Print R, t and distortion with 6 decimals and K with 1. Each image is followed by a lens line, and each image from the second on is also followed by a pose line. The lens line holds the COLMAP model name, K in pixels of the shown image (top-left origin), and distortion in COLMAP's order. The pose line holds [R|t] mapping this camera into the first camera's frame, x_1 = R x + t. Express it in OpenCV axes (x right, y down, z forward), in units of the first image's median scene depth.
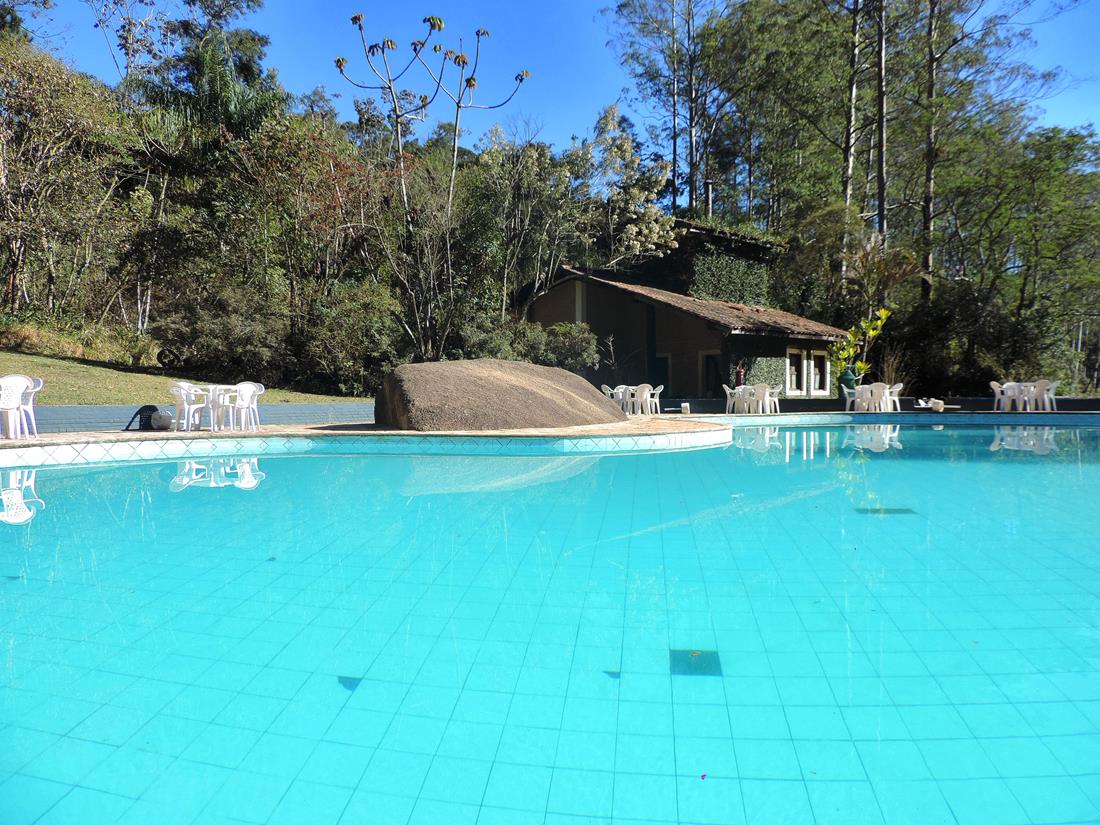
lens RADIAL K [[781.2, 0, 550.0], [0, 781.2, 412.5], [0, 0, 1]] dist [-0.015923, -0.002541]
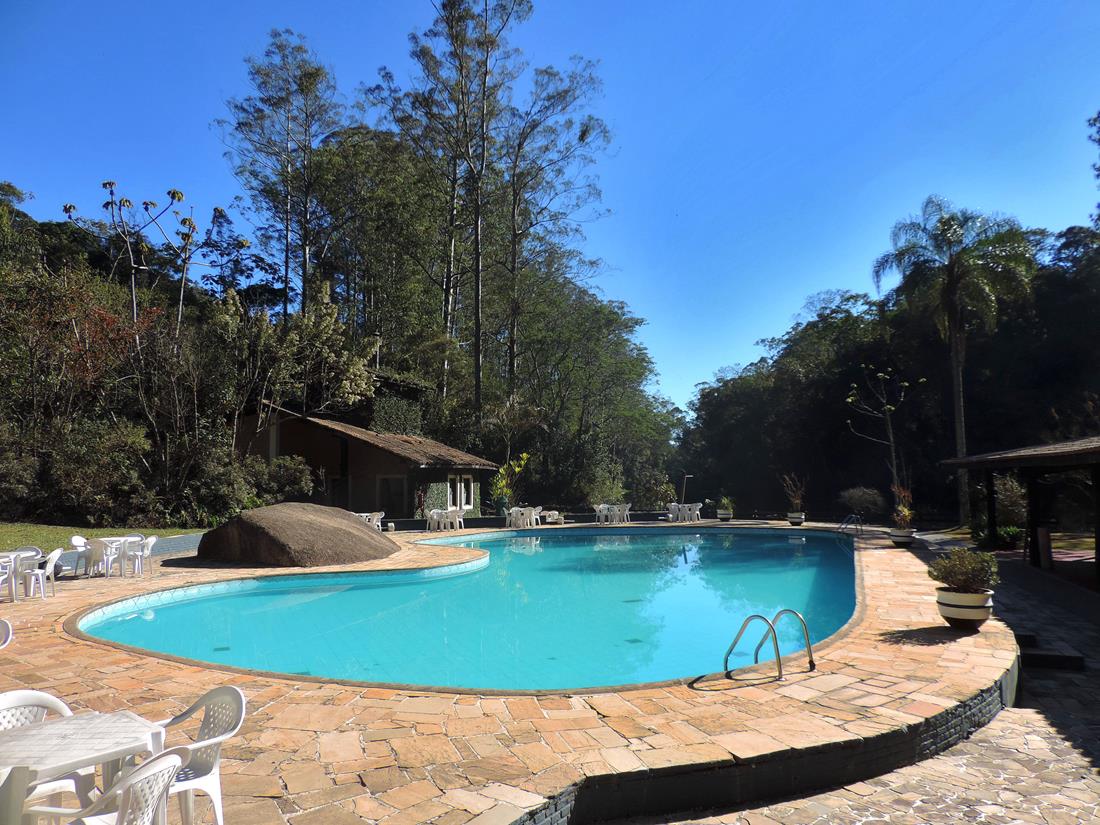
lens RADIAL K [[781.2, 0, 550.0], [0, 781.2, 412.5], [0, 0, 1]] dist [-0.015923, -0.002541]
pose [[0.856903, 0.041313, 0.513820, -0.224898], [0.017159, 0.993945, -0.108533, -0.041090], [-0.515192, 0.101819, 0.851005, -0.208230]]
